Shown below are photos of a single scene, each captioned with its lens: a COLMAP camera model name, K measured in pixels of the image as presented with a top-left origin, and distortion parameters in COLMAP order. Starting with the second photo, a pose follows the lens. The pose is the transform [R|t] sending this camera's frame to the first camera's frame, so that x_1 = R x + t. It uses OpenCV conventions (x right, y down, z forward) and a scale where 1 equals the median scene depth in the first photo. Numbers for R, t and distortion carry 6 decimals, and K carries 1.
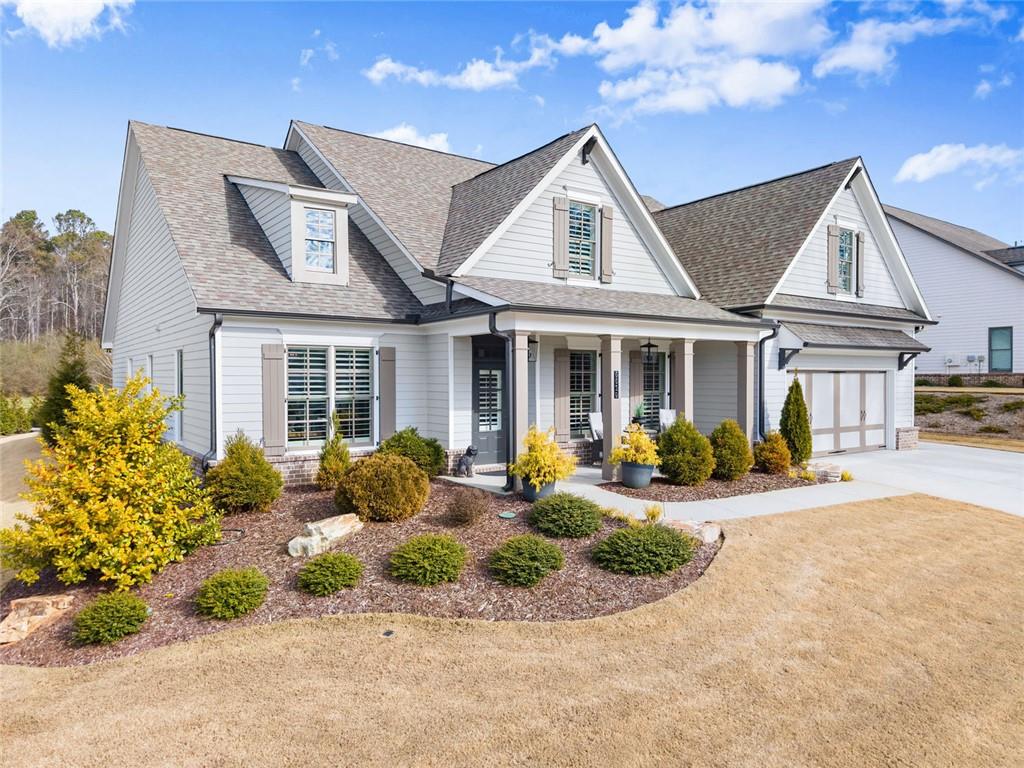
lens RADIAL K [[698.9, 0, 512.0], [0, 698.9, 384.0], [0, 0, 1]] dist [-0.000328, -0.000232]
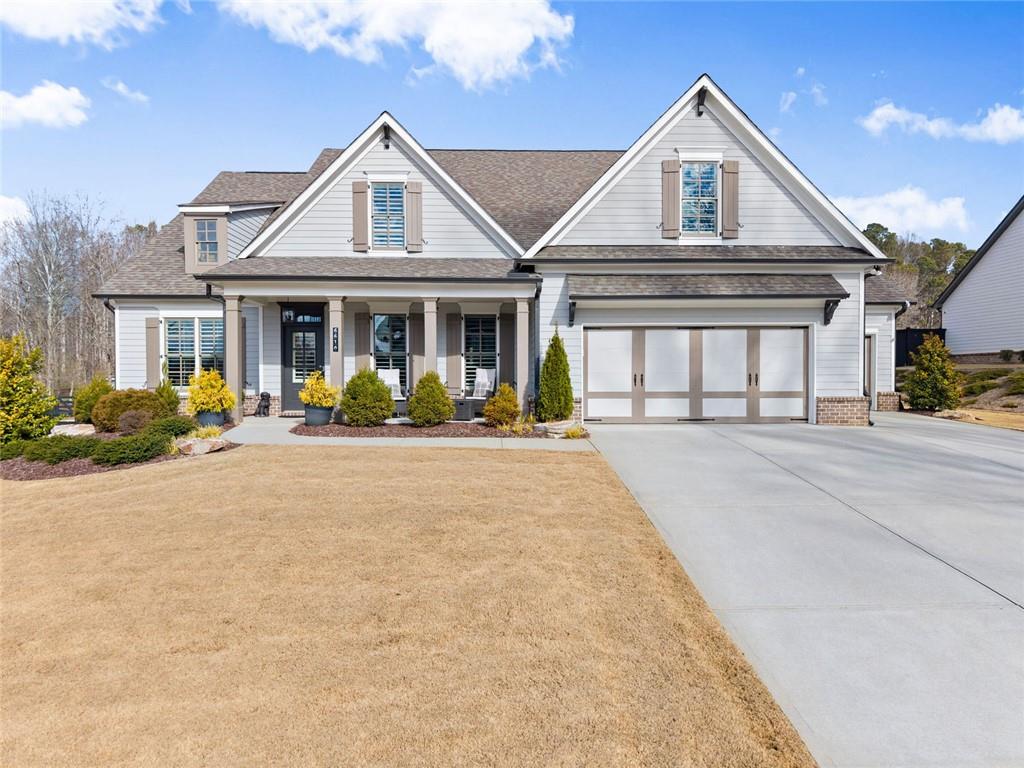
lens RADIAL K [[698.9, 0, 512.0], [0, 698.9, 384.0], [0, 0, 1]] dist [-0.000328, -0.000232]
pose [[0.831196, 0.012835, -0.555832, 0.844779], [-0.001278, 0.999775, 0.021175, 0.038203], [0.555978, -0.016890, 0.831025, 0.166483]]
